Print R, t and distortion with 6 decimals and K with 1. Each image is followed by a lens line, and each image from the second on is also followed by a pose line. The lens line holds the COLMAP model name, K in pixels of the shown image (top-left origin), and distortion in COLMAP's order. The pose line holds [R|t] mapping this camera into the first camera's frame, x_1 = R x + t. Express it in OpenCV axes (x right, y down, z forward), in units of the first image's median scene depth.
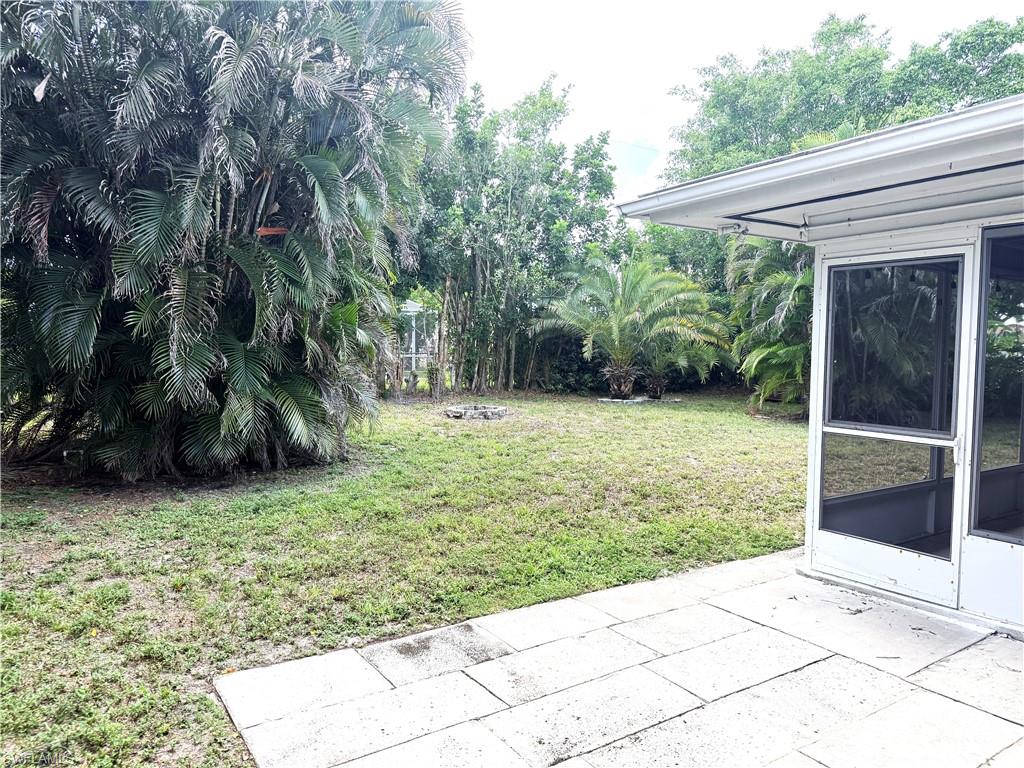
lens RADIAL K [[716.9, 0, 510.8], [0, 716.9, 387.0], [0, 0, 1]] dist [0.061609, -0.002093]
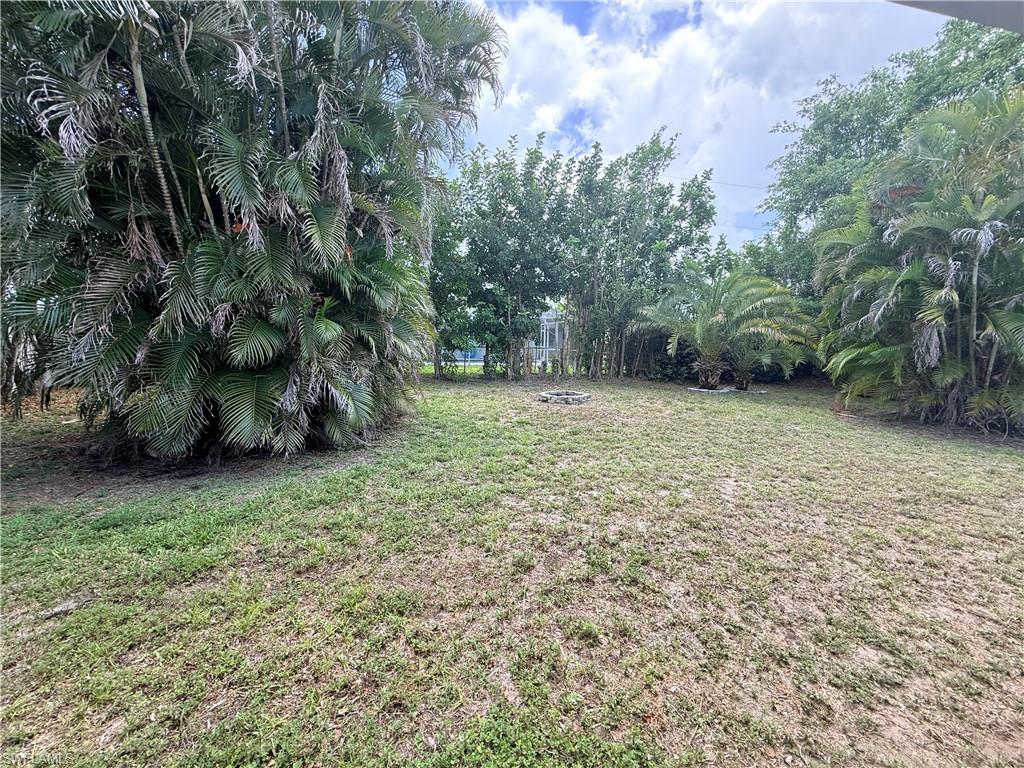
lens RADIAL K [[412.7, 0, 512.0], [0, 412.7, 380.2], [0, 0, 1]] dist [0.001251, 0.001397]
pose [[0.933503, 0.040733, -0.356248, 0.099326], [-0.029112, 0.998856, 0.037923, -0.015129], [0.357386, -0.025030, 0.933621, 0.258416]]
